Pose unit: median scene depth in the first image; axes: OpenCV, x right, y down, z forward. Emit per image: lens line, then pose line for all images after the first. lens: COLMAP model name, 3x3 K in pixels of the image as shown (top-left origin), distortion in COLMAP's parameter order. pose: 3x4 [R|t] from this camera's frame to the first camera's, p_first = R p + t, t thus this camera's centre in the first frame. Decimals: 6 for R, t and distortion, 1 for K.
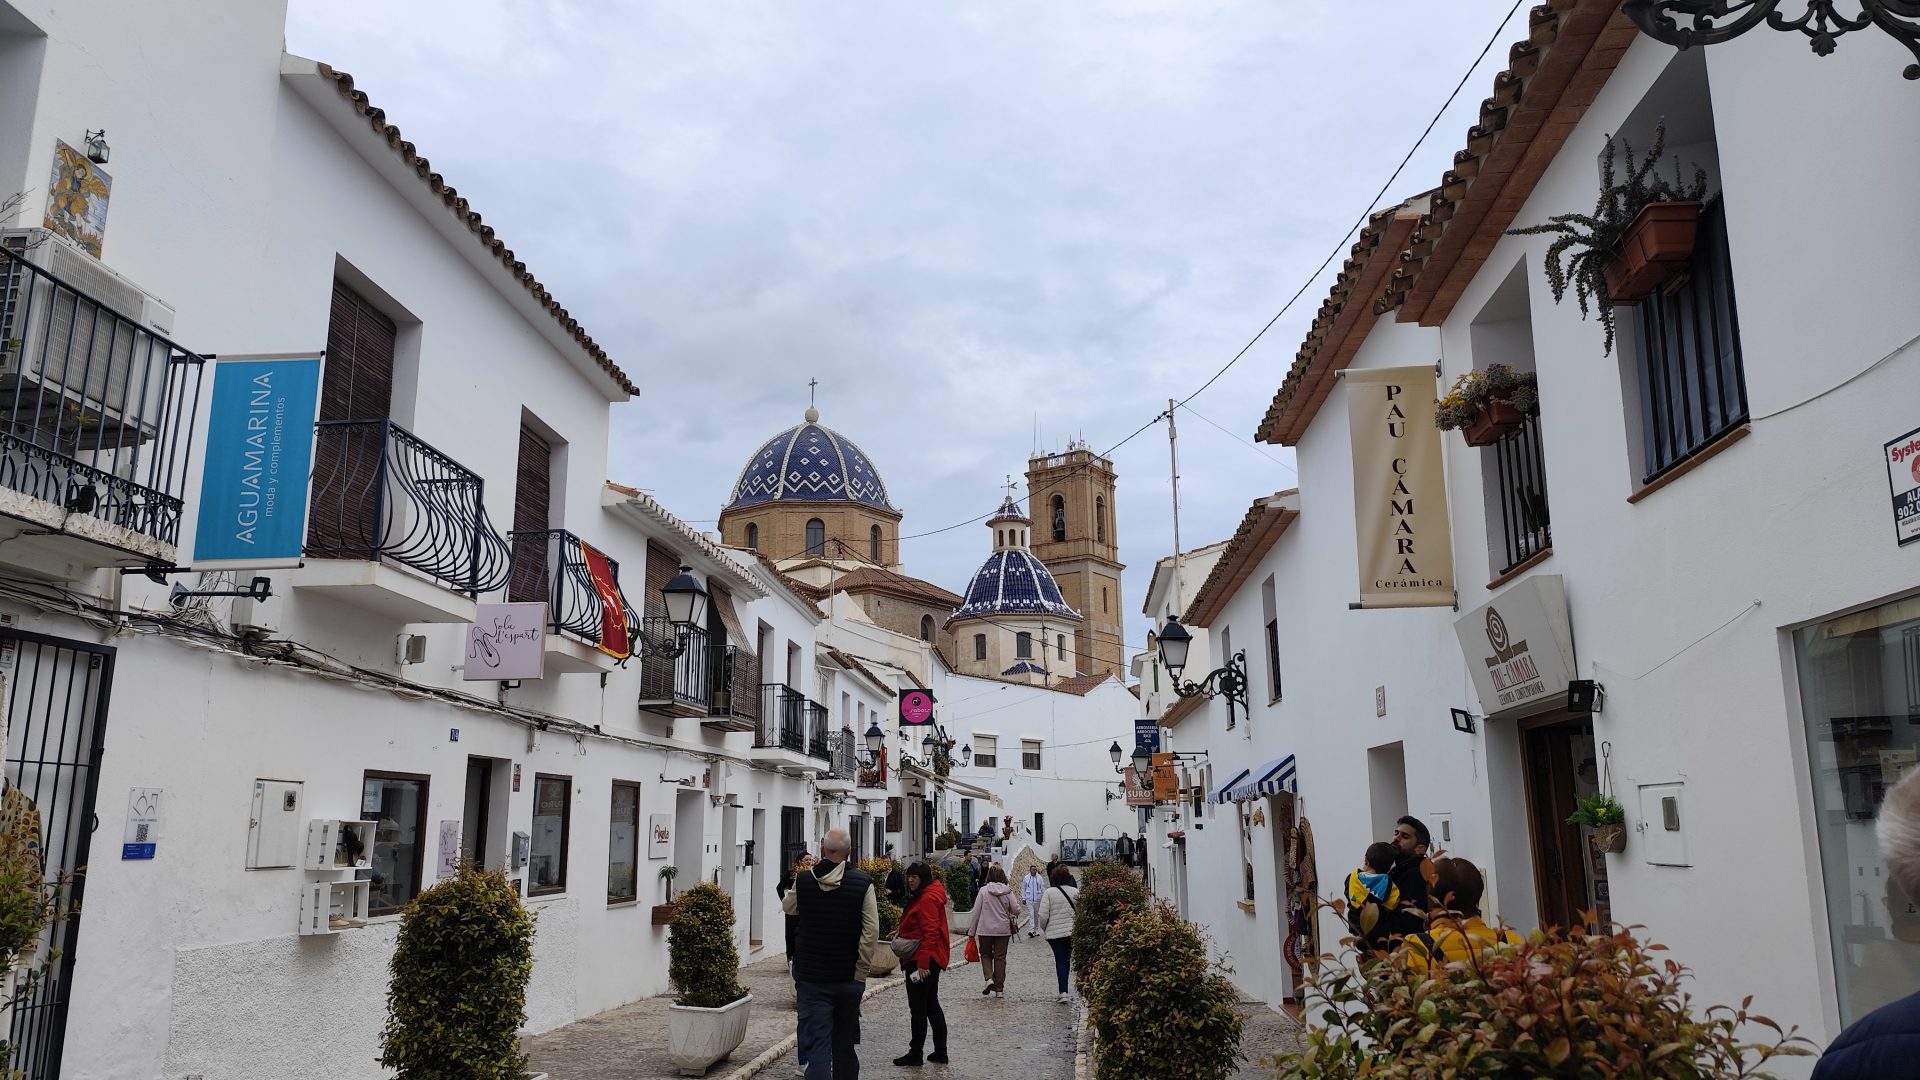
lens RADIAL K [[1344.6, 0, 960.0], [0, 1344.6, 540.0], [0, 0, 1]] dist [-0.000843, -0.000462]
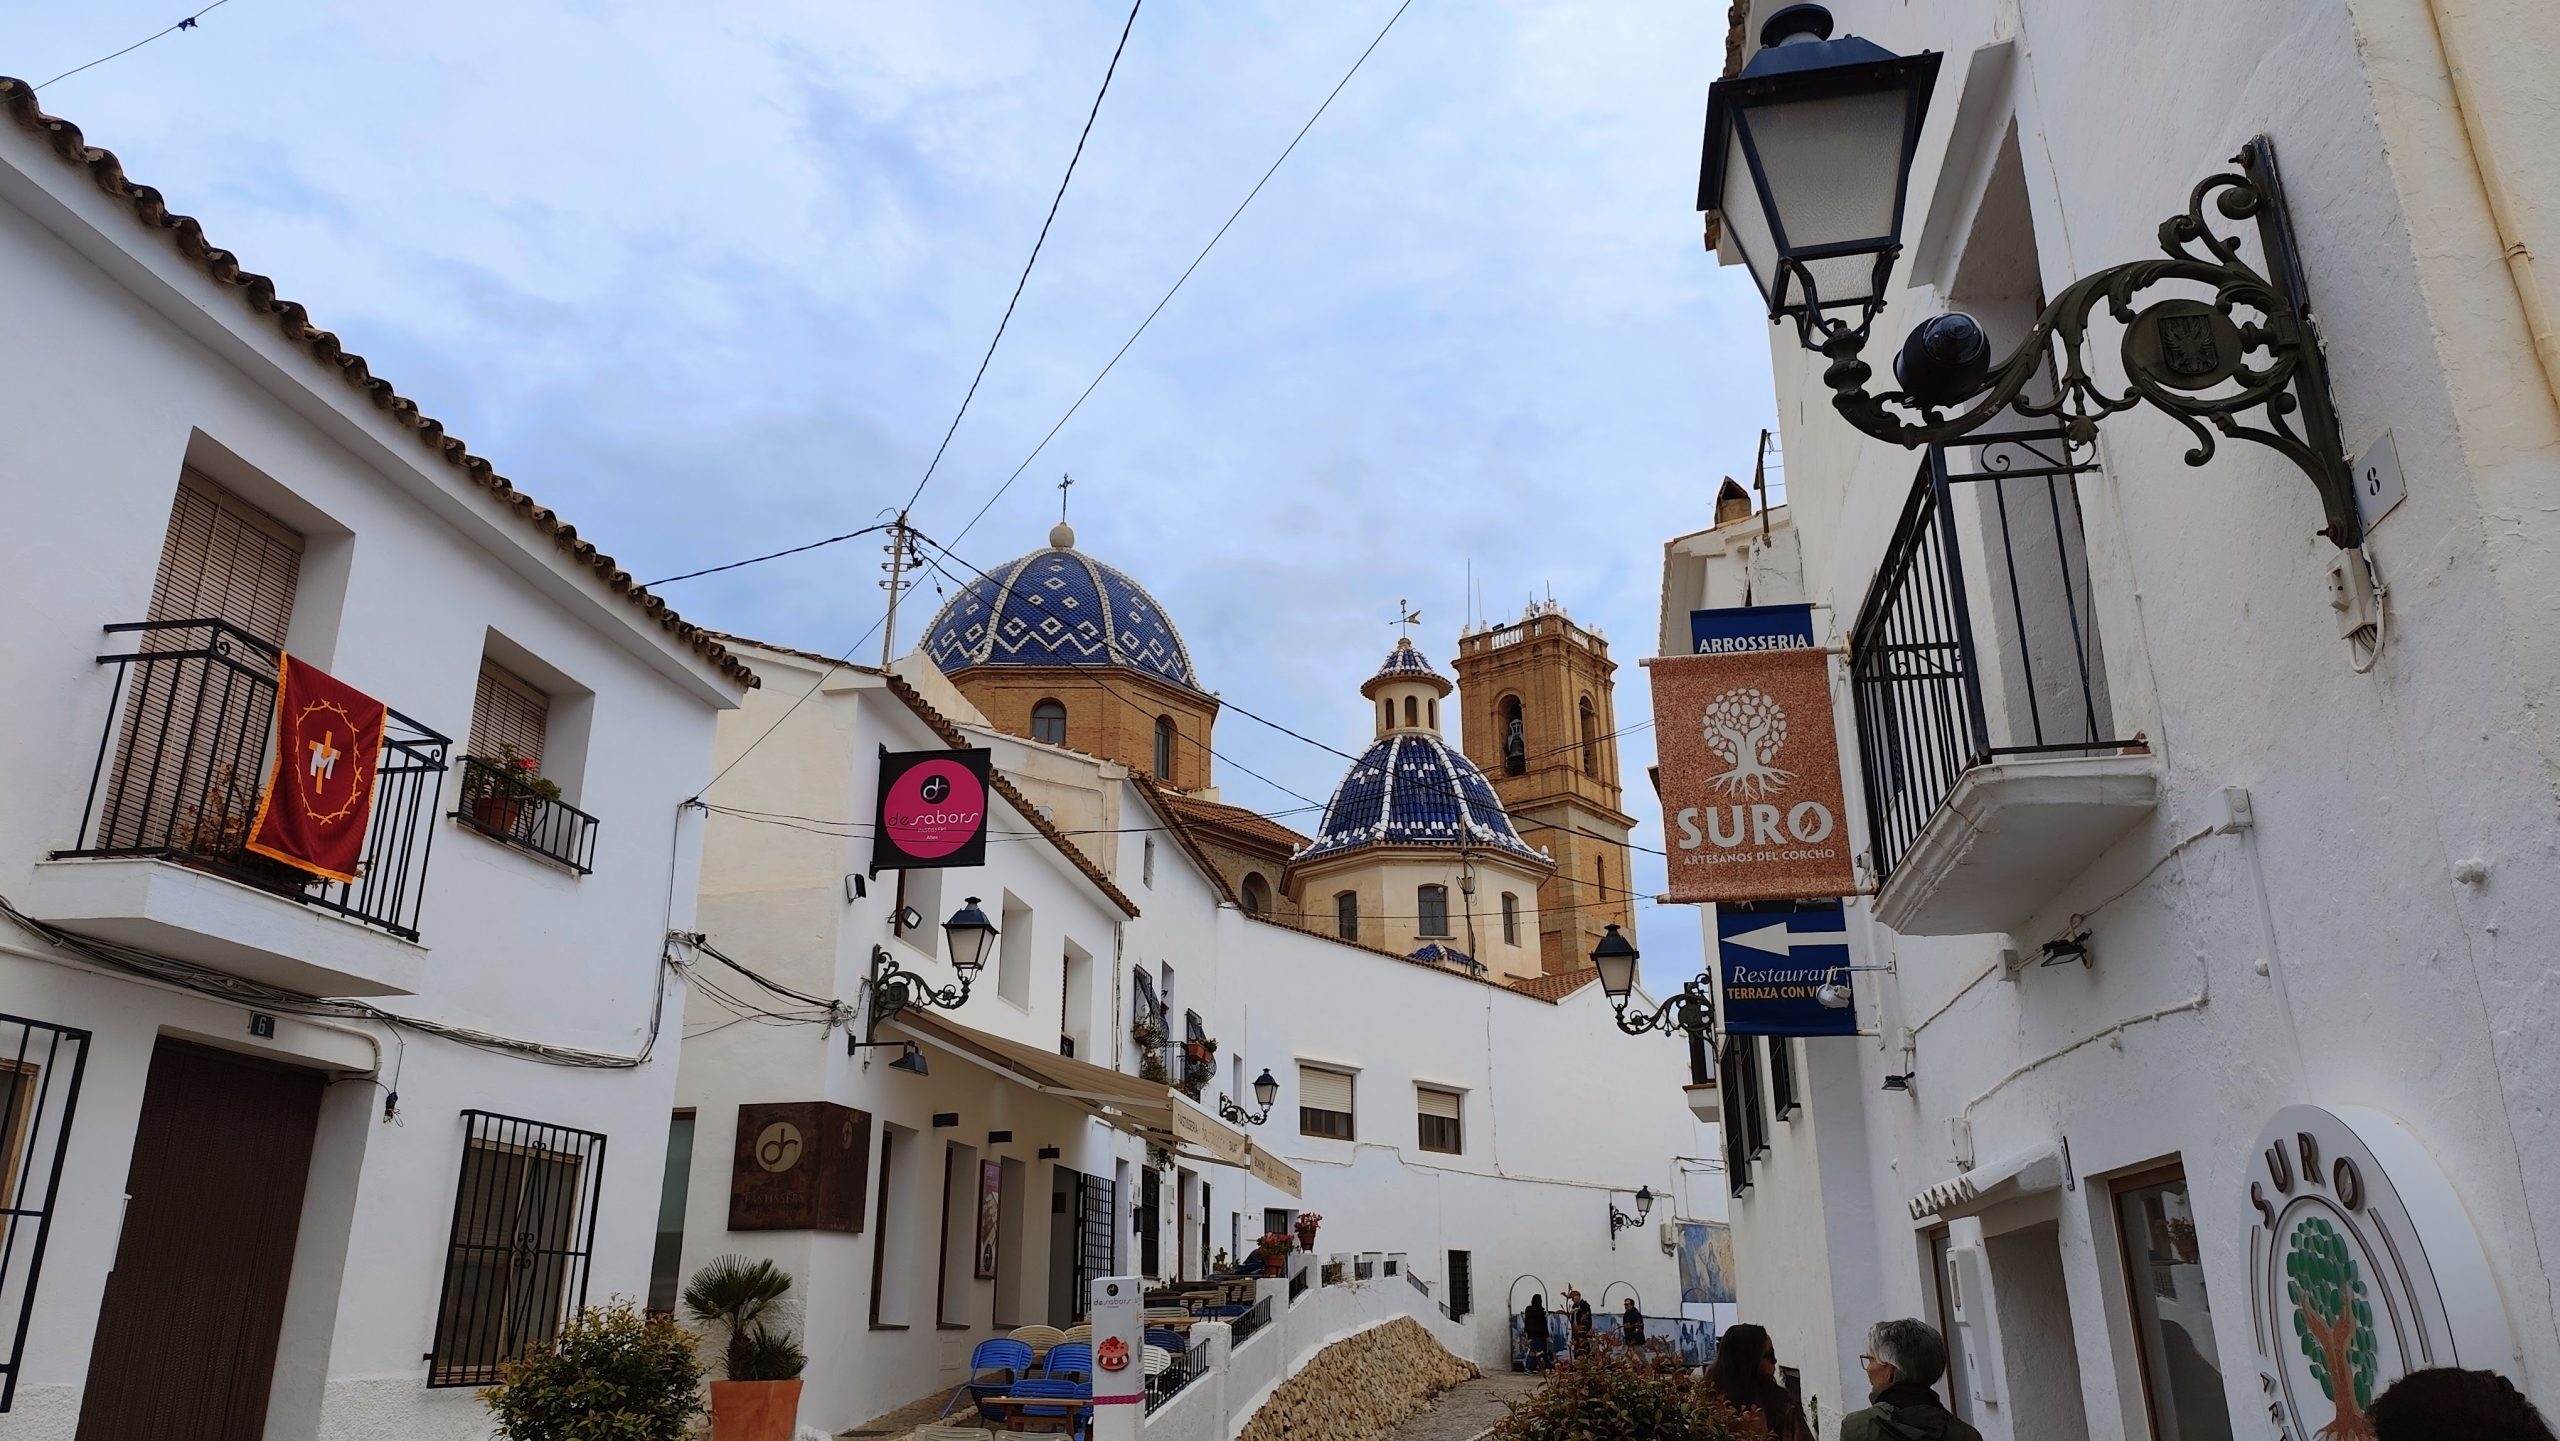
lens RADIAL K [[1777.6, 0, 1297.6], [0, 1777.6, 684.0], [0, 0, 1]] dist [0.000487, 0.000395]
pose [[0.997838, -0.018512, -0.063059, 0.038112], [0.009802, 0.990698, -0.135728, 0.078945], [0.064985, 0.134816, 0.988737, 0.317730]]
